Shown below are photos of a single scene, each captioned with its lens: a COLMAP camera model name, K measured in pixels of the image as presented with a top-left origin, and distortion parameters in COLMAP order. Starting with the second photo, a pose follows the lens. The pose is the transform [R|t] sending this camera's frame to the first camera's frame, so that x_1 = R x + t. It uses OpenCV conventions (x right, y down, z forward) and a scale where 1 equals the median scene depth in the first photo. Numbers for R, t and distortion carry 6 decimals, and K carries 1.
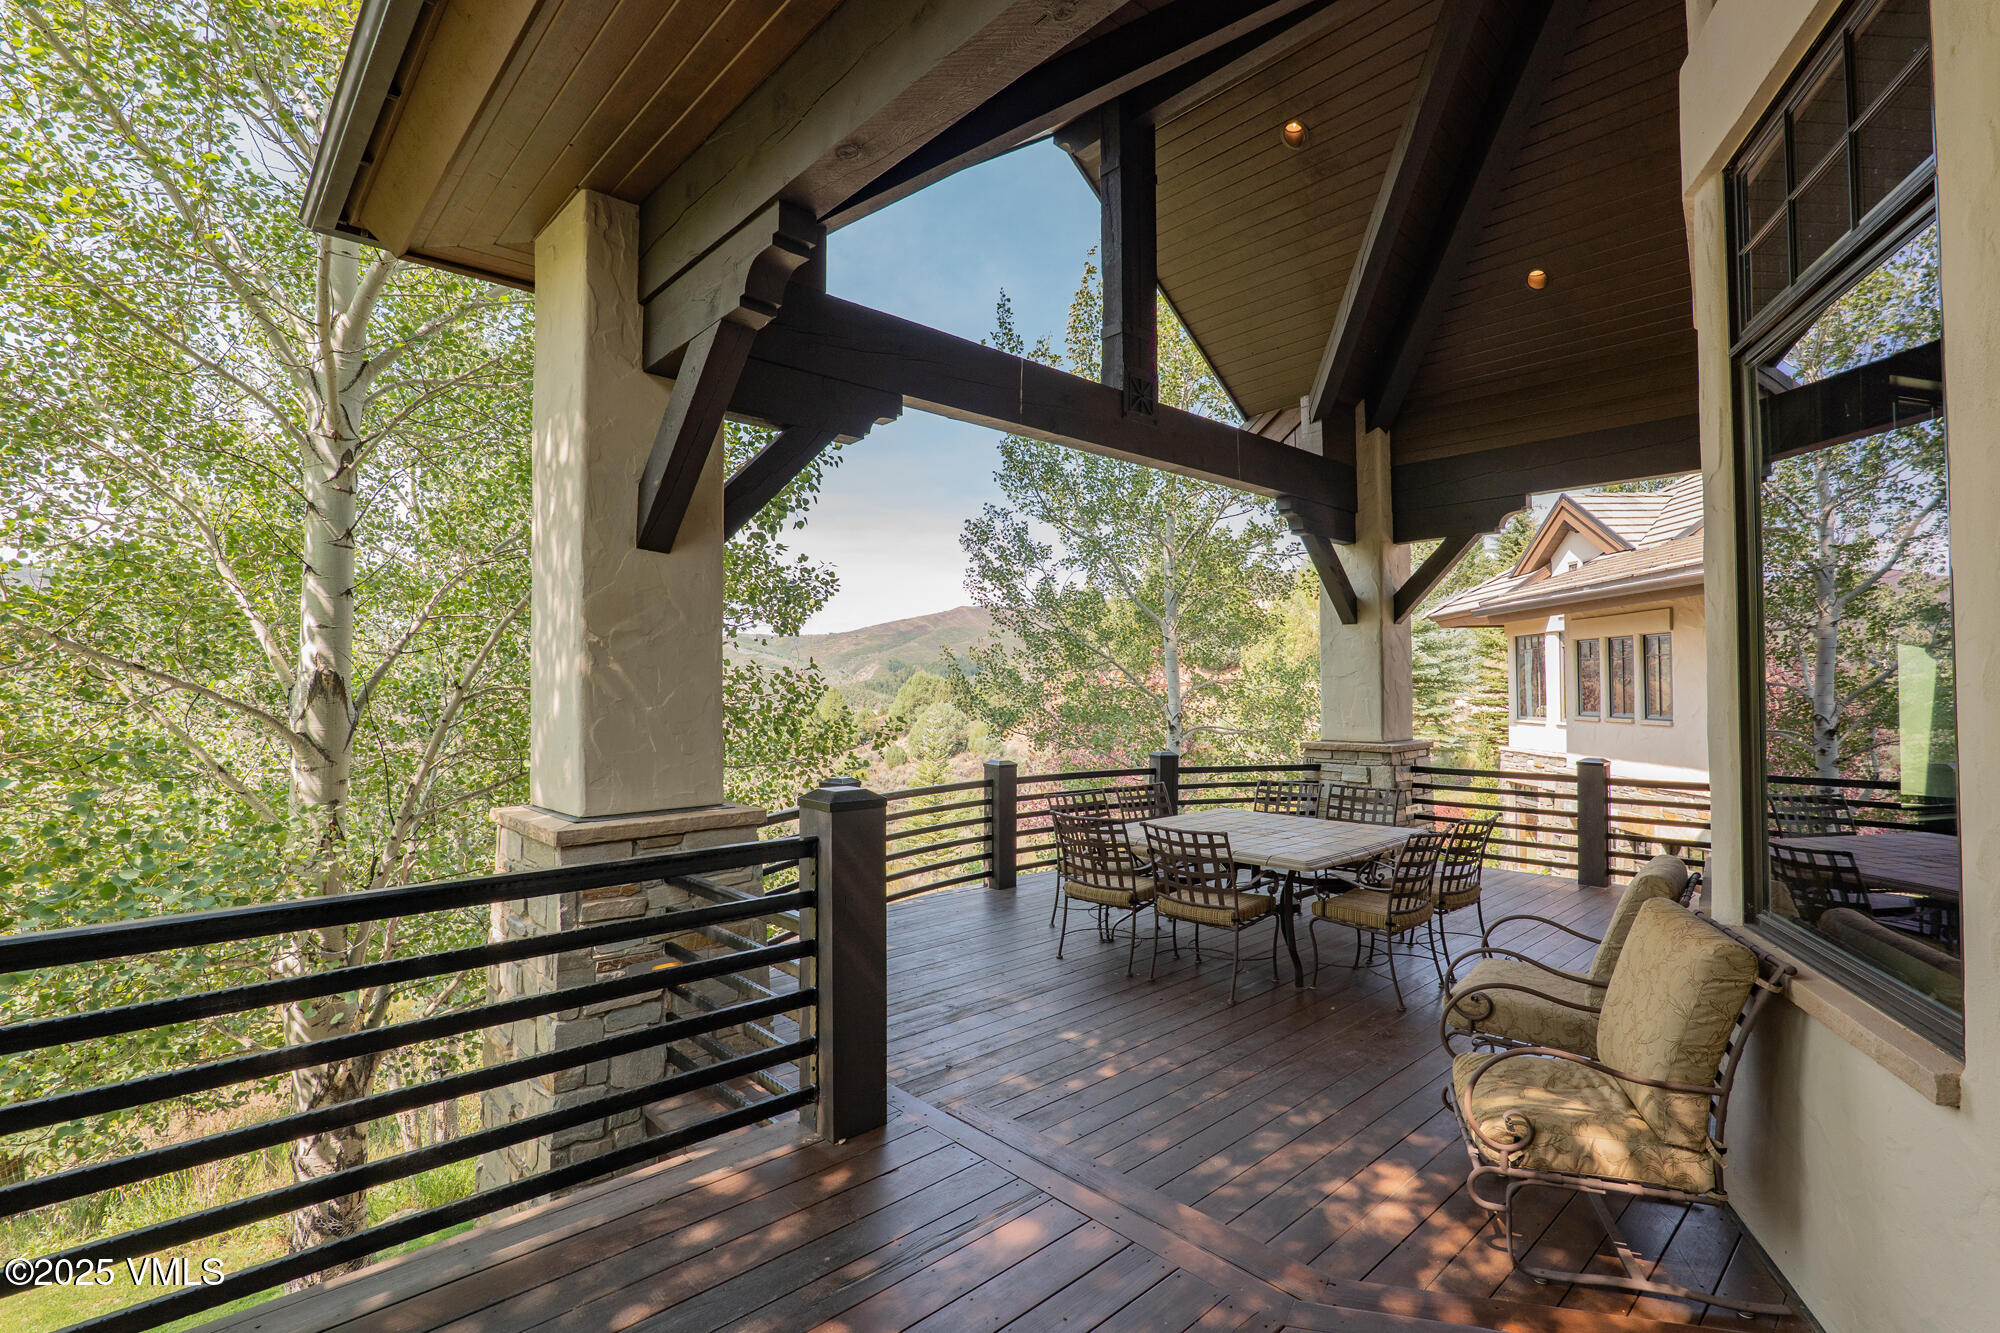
lens RADIAL K [[920.3, 0, 1000.1], [0, 920.3, 660.8], [0, 0, 1]] dist [-0.016041, 0.000240]
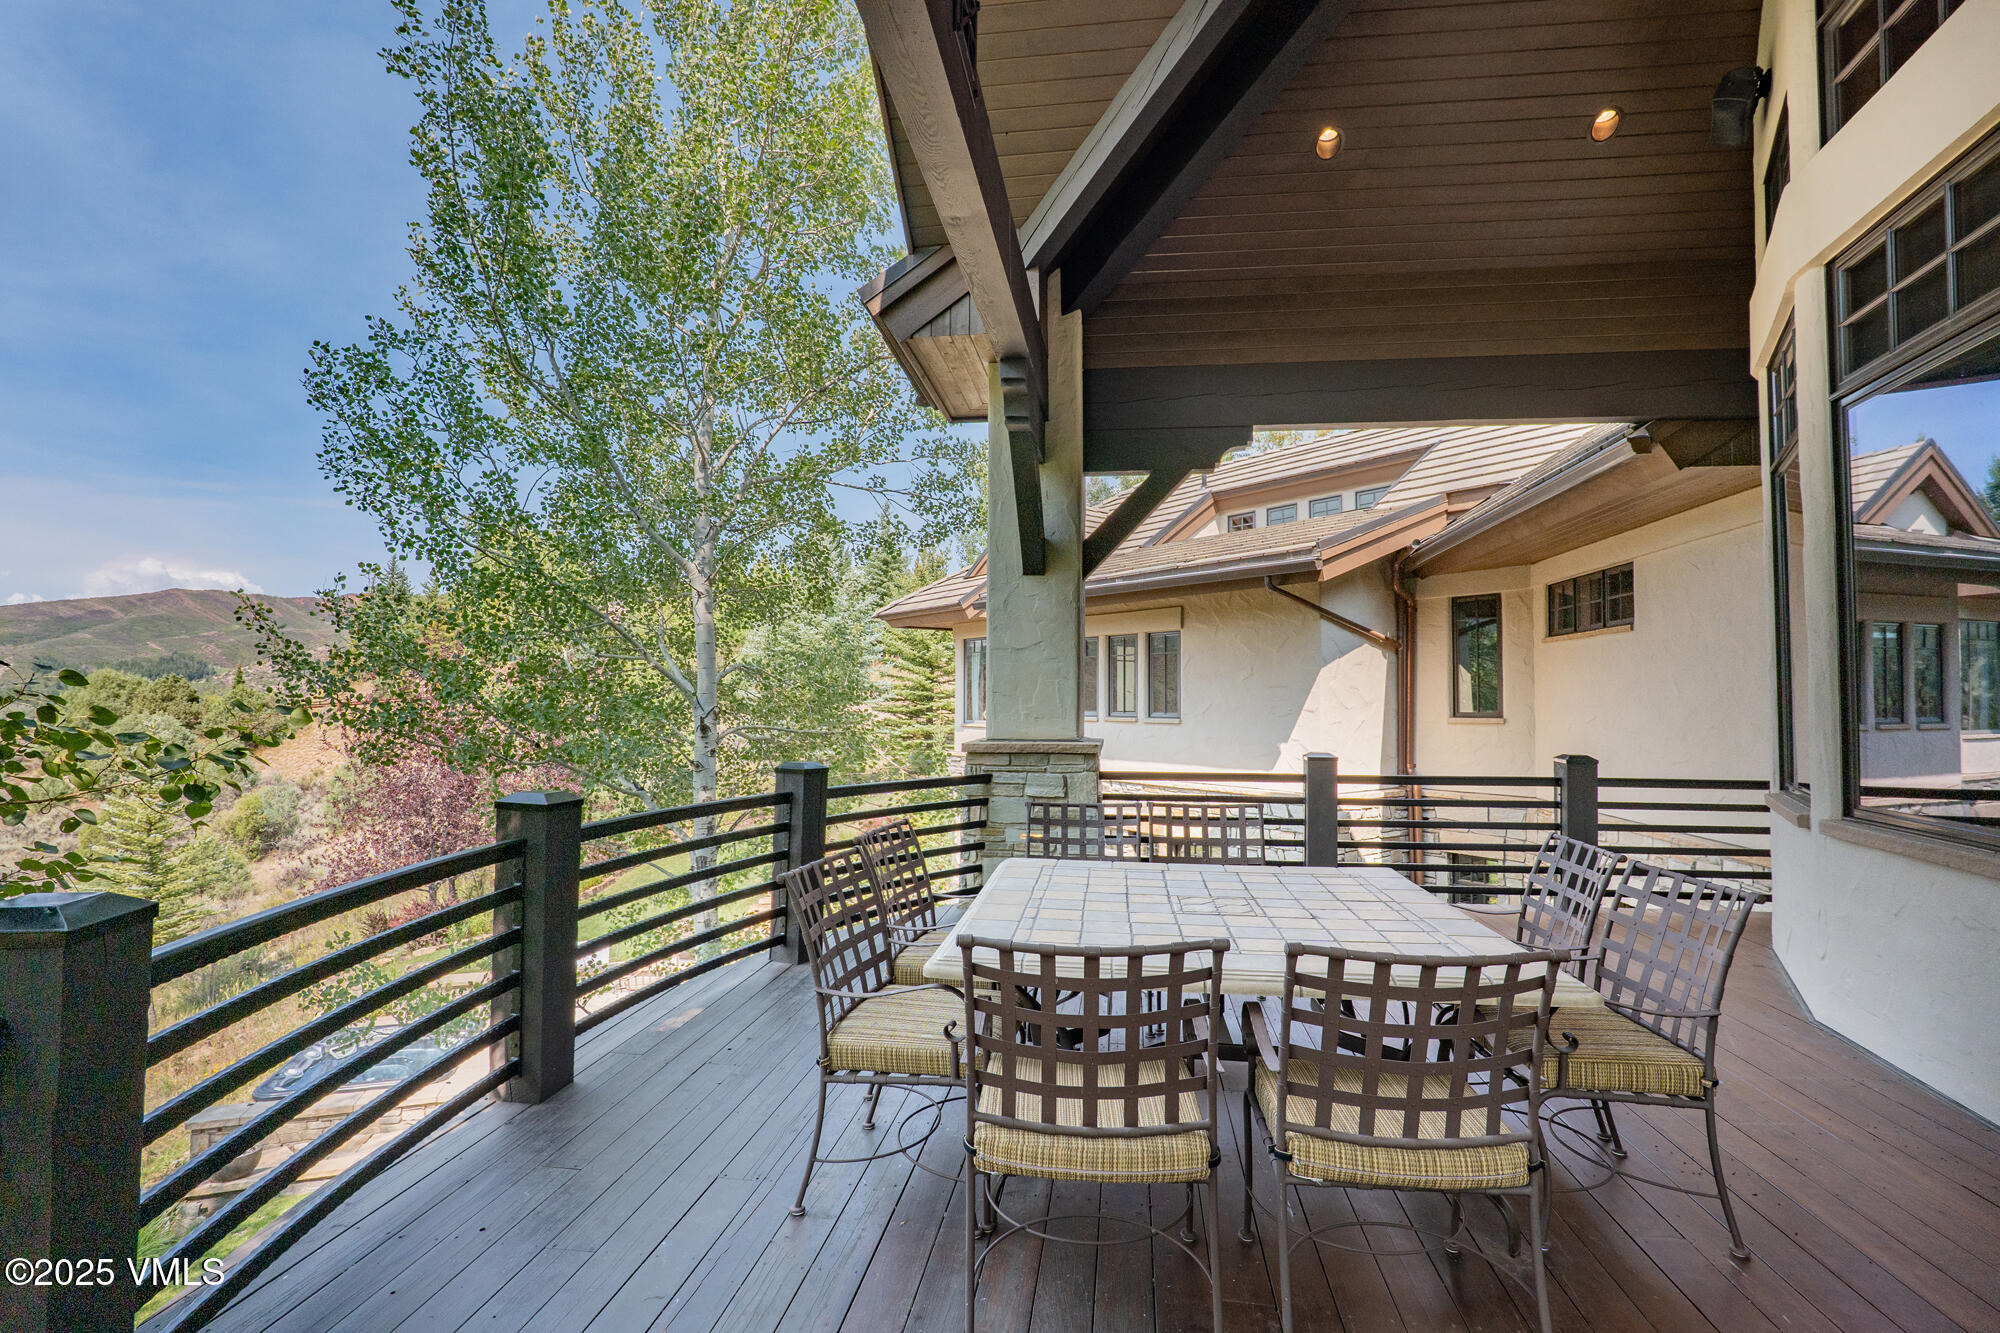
lens RADIAL K [[920.3, 0, 1007.9], [0, 920.3, 672.4], [0, 0, 1]] dist [-0.016041, 0.000240]
pose [[0.762435, 0.028771, 0.646424, -0.095534], [-0.027157, 0.999554, -0.012457, 0.045054], [-0.646494, -0.008058, 0.762876, 0.471881]]
